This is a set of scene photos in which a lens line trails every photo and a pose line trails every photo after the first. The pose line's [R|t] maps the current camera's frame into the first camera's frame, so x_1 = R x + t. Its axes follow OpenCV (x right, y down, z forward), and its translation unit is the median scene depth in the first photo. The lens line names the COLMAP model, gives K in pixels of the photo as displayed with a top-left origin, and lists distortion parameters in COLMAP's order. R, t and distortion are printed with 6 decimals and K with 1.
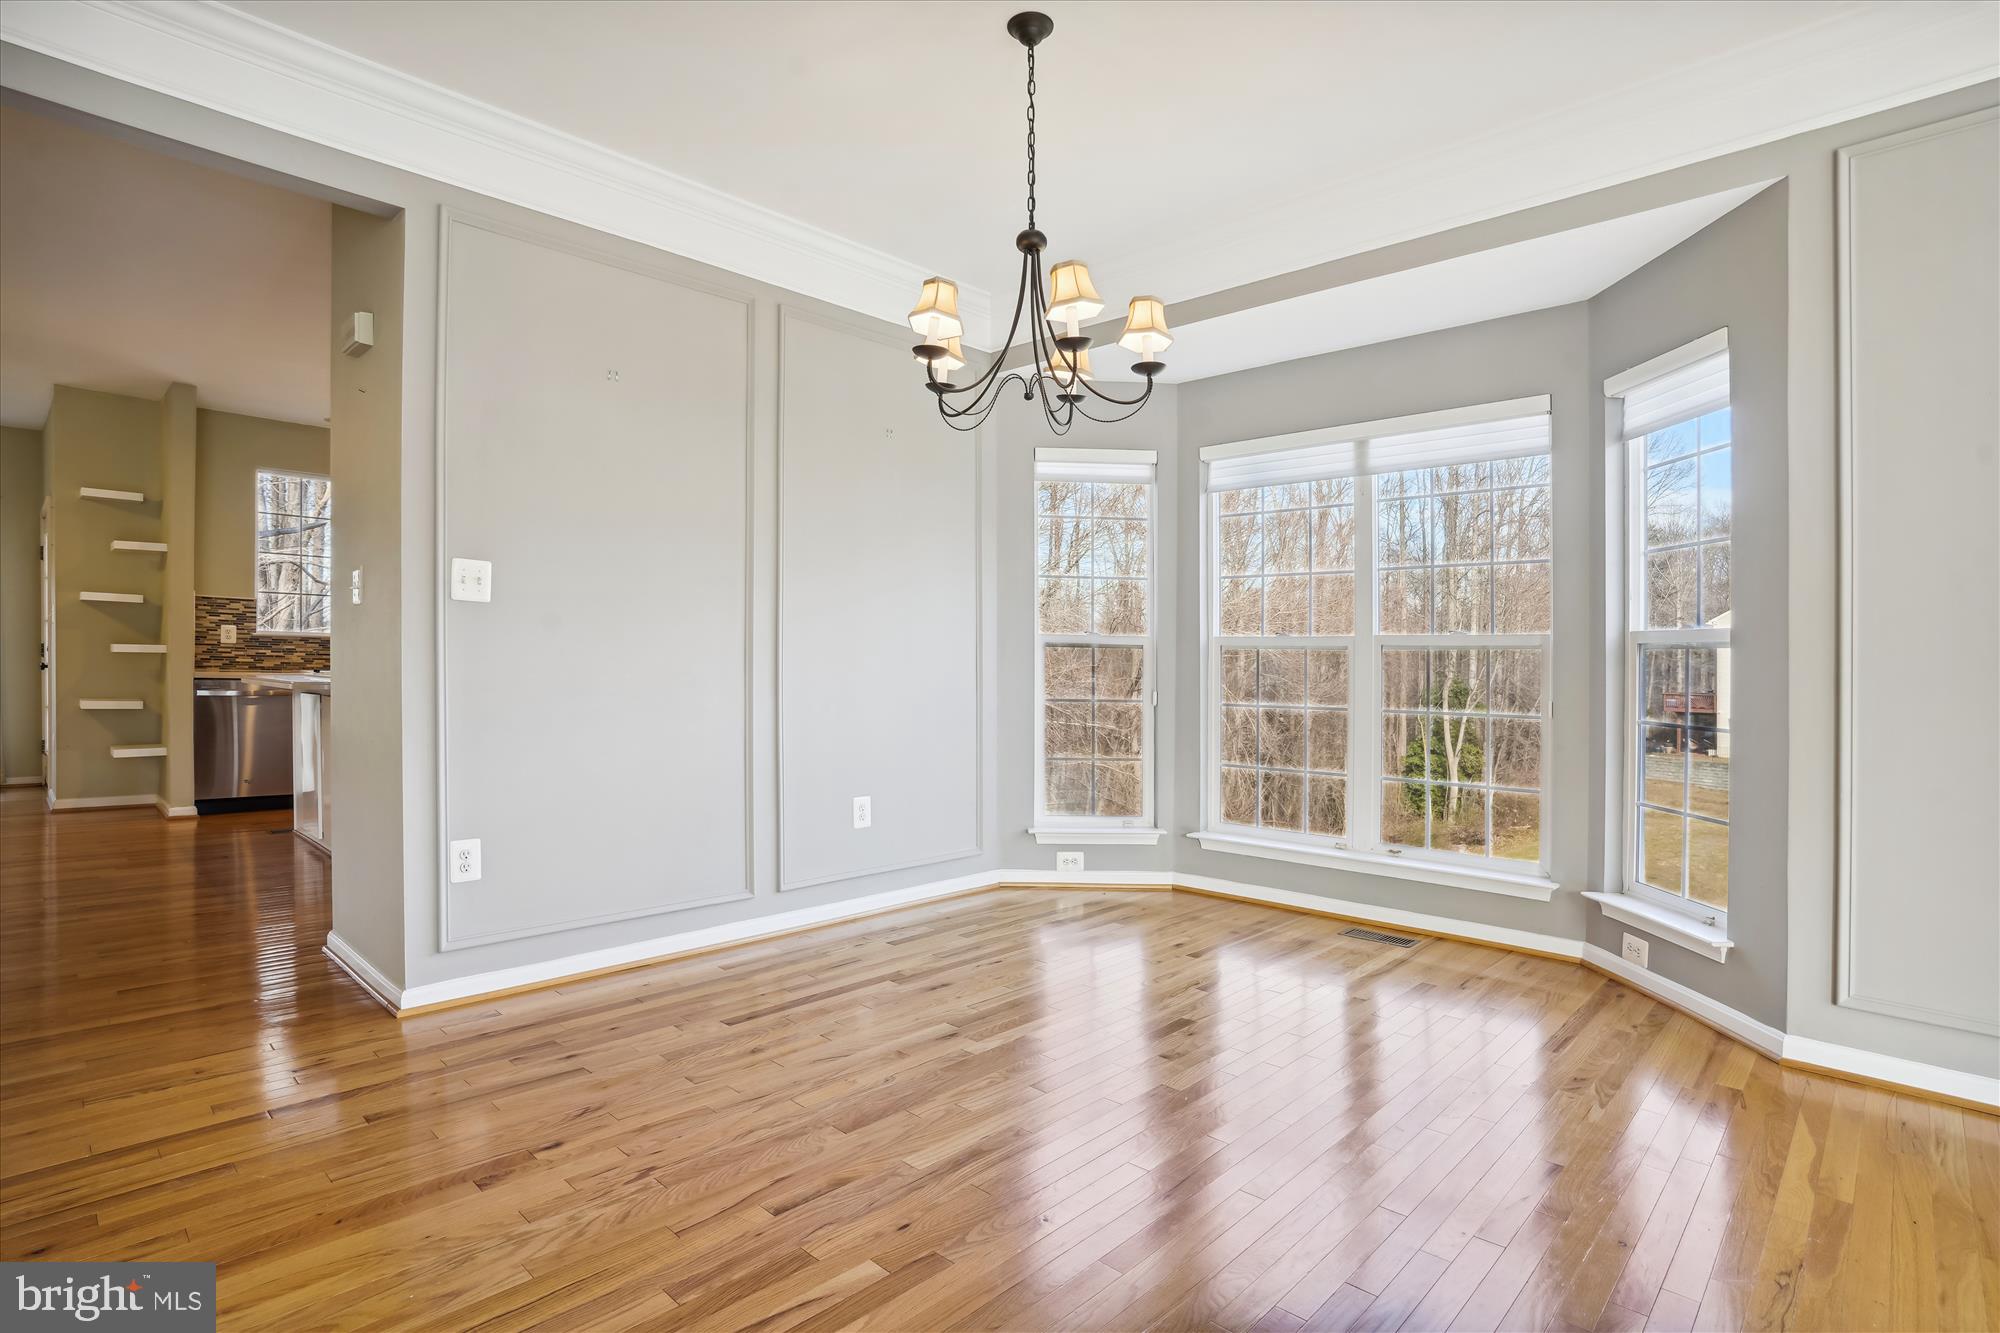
lens RADIAL K [[983.7, 0, 992.5], [0, 983.7, 663.3], [0, 0, 1]] dist [-0.079627, 0.034733]
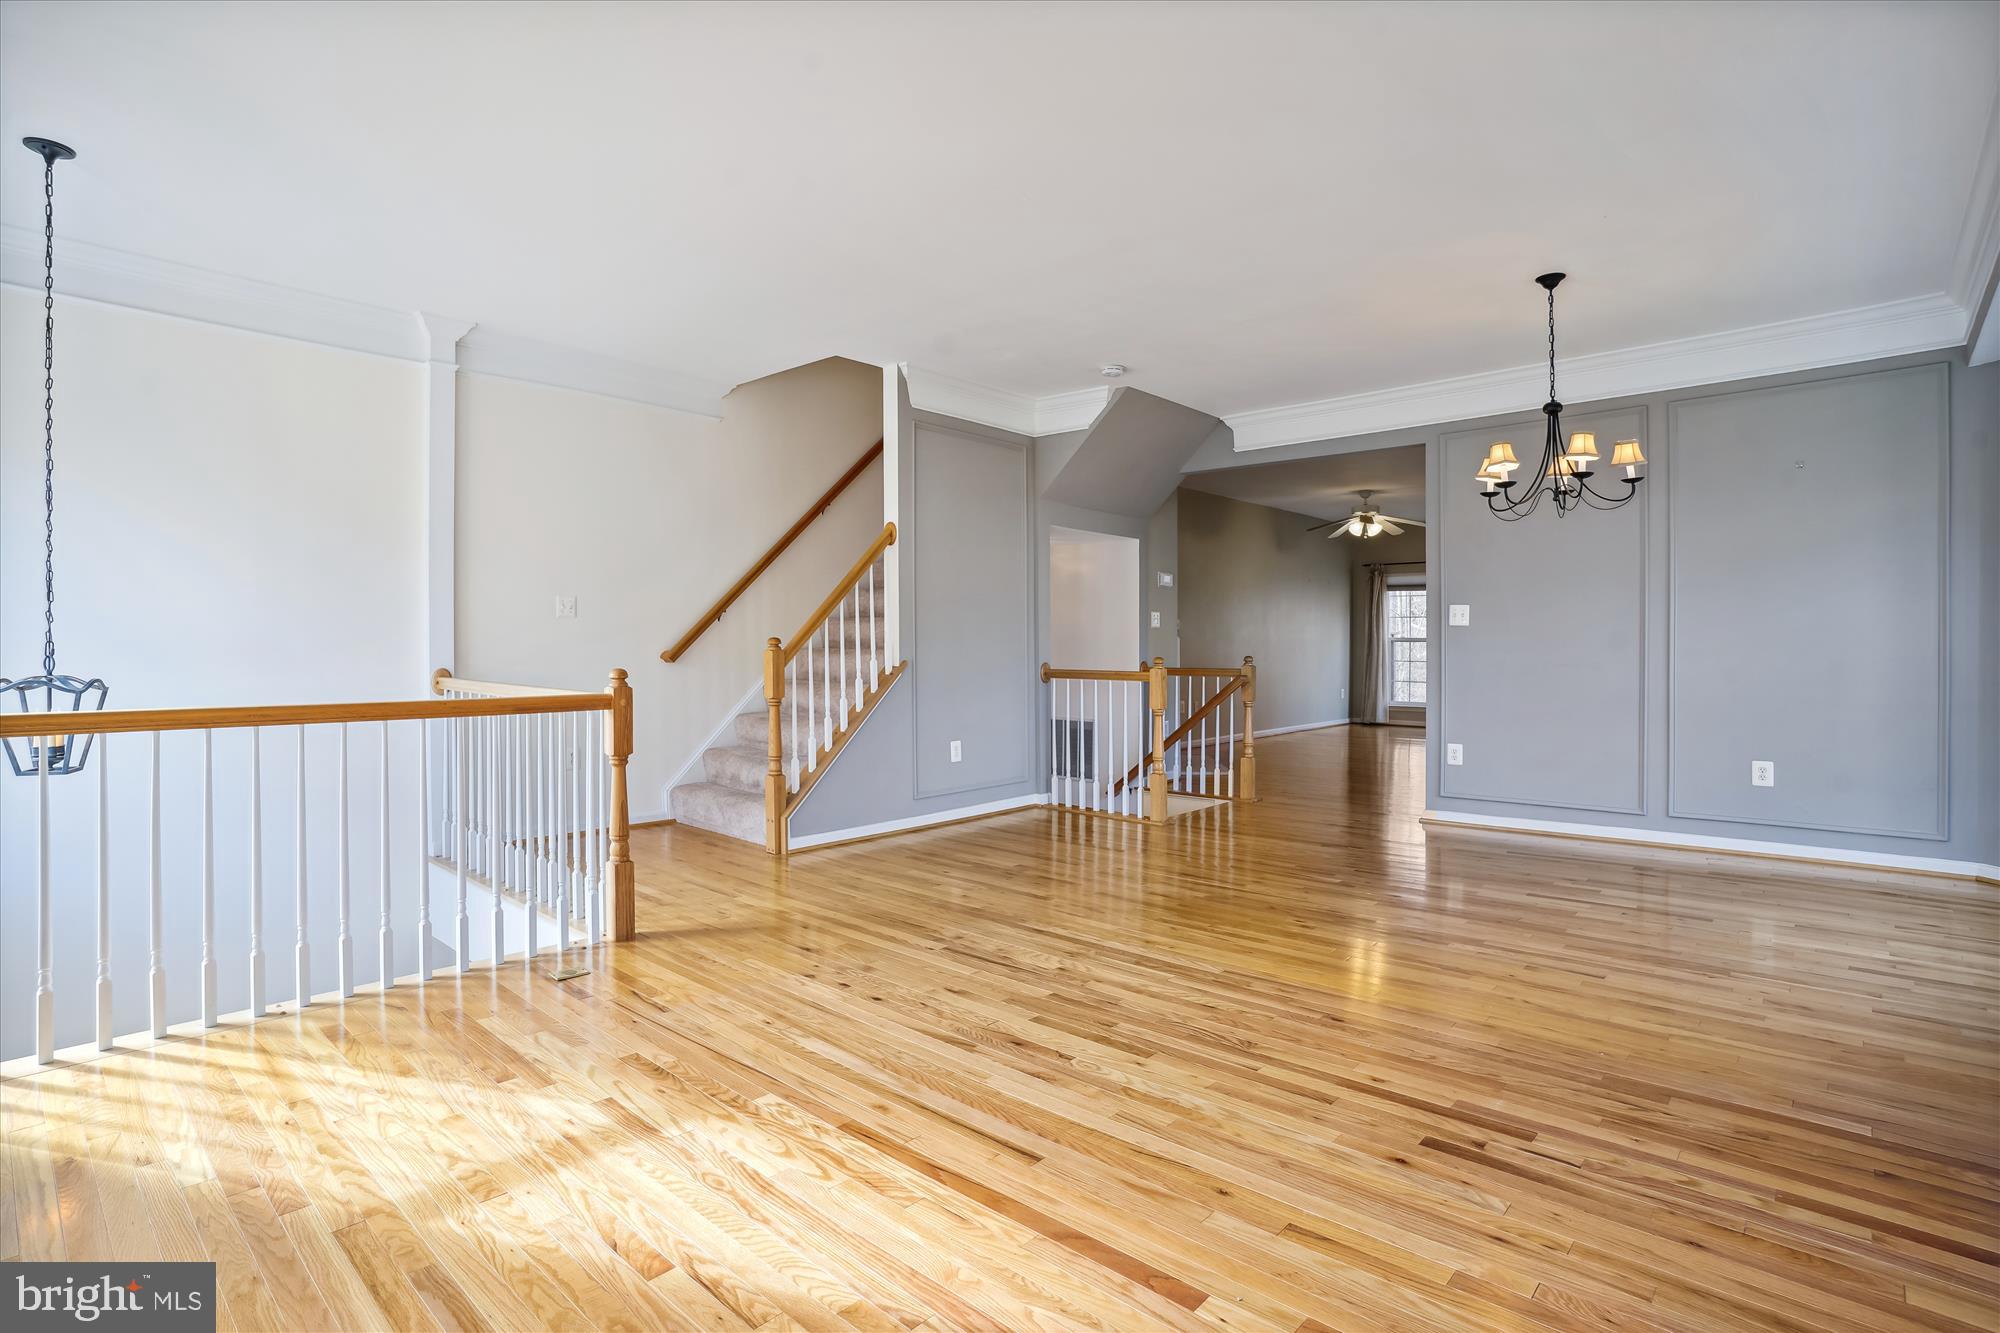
lens RADIAL K [[983.7, 0, 992.5], [0, 983.7, 663.3], [0, 0, 1]] dist [-0.079627, 0.034733]
pose [[0.026060, 0.001834, -0.999659, 0.935780], [0.003033, 0.999994, 0.001913, 0.004457], [0.999656, -0.003082, 0.026054, -0.016263]]
